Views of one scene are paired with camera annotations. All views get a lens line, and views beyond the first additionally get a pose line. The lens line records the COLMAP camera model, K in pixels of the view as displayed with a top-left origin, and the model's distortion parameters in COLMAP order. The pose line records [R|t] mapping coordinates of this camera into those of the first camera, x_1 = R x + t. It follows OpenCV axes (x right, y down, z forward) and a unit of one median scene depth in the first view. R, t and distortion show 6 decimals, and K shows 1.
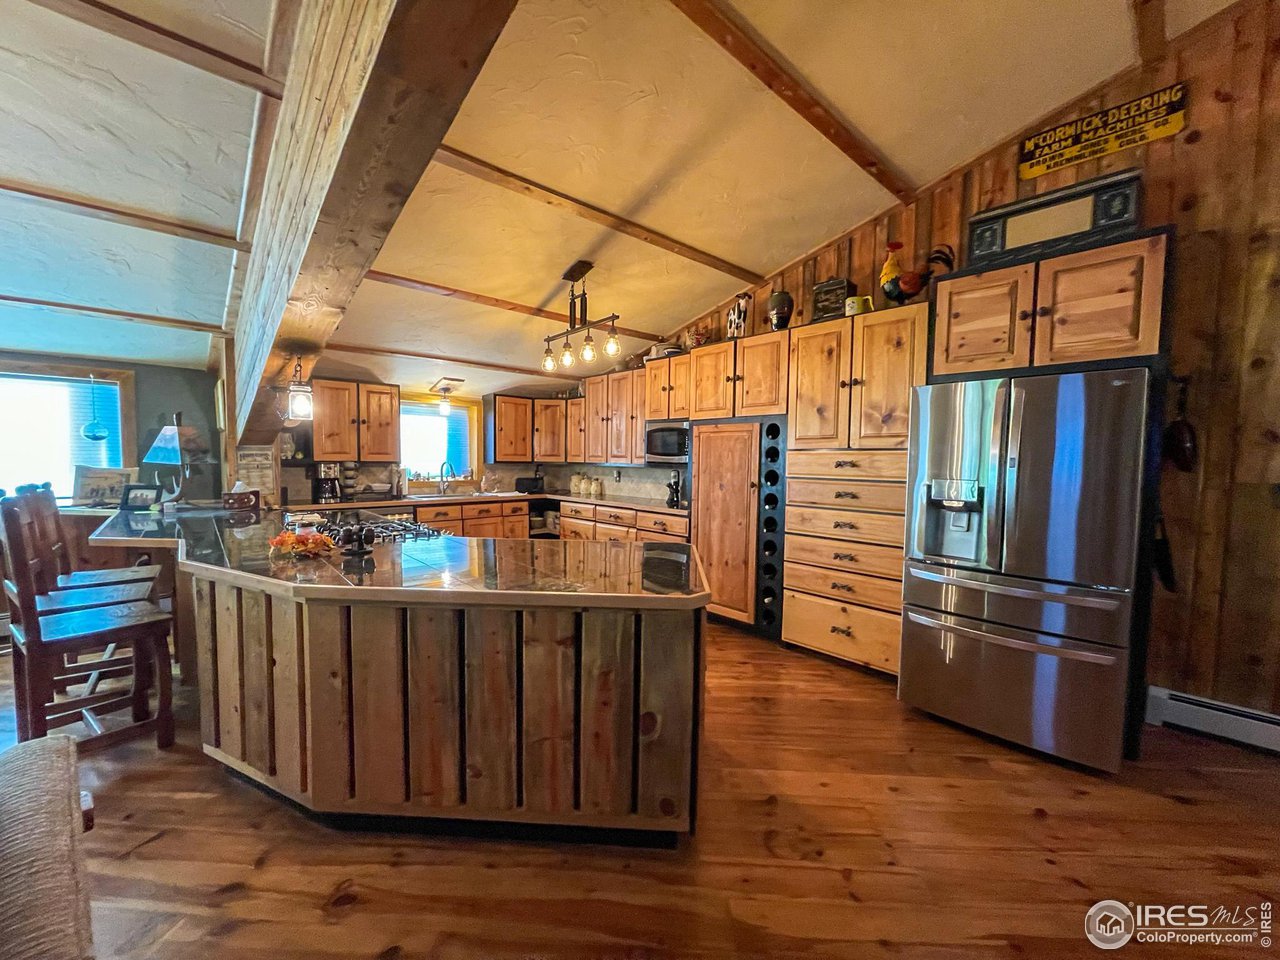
lens RADIAL K [[516.4, 0, 635.5], [0, 516.4, 488.8], [0, 0, 1]] dist [-0.000247, -0.000147]
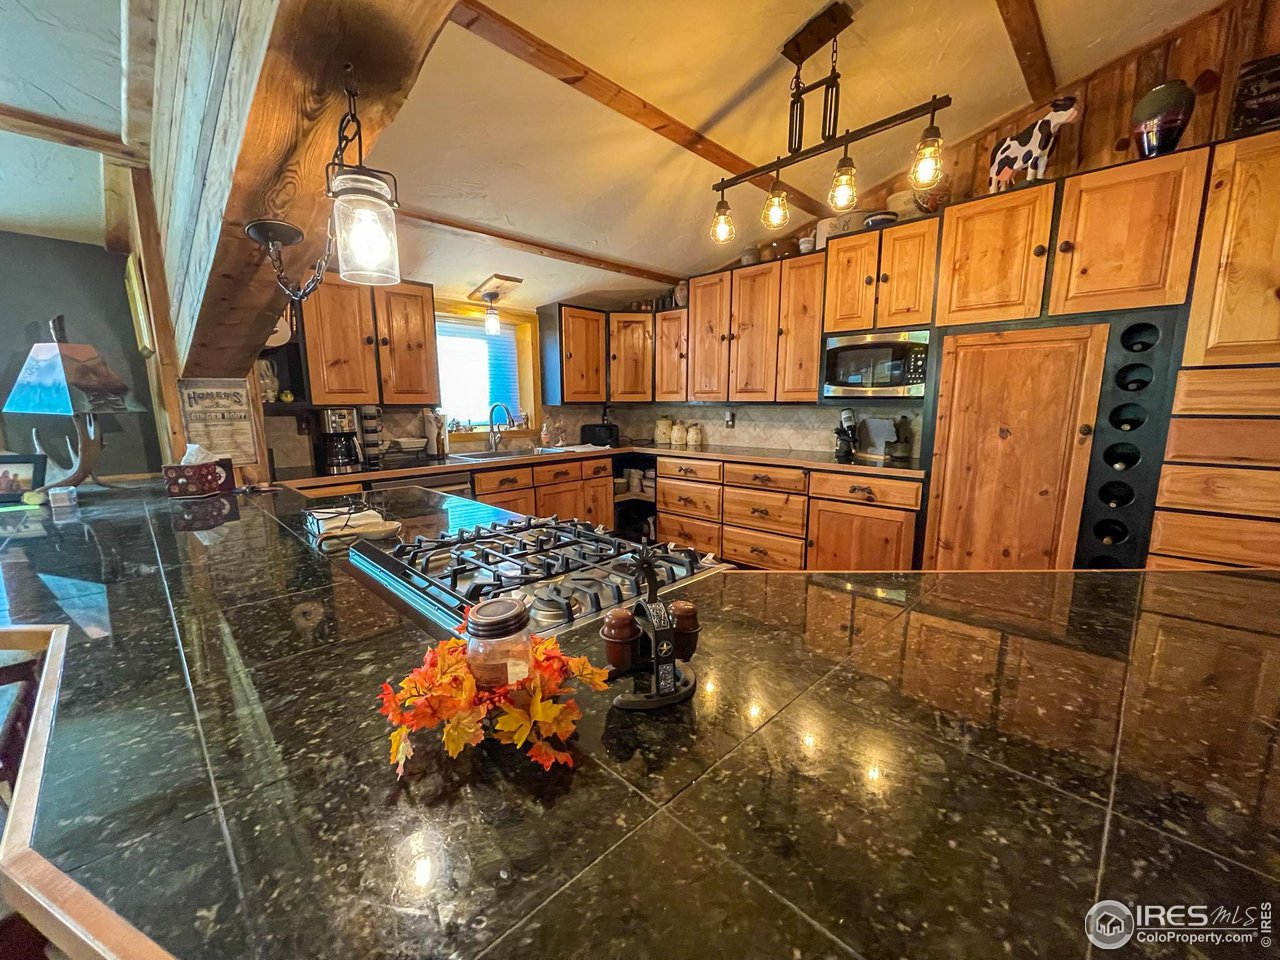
lens RADIAL K [[516.4, 0, 635.5], [0, 516.4, 488.8], [0, 0, 1]] dist [-0.000247, -0.000147]
pose [[0.997519, -0.029522, 0.063909, -0.297034], [0.022286, 0.993557, 0.111118, -0.015442], [-0.066778, -0.109418, 0.991750, 0.371994]]
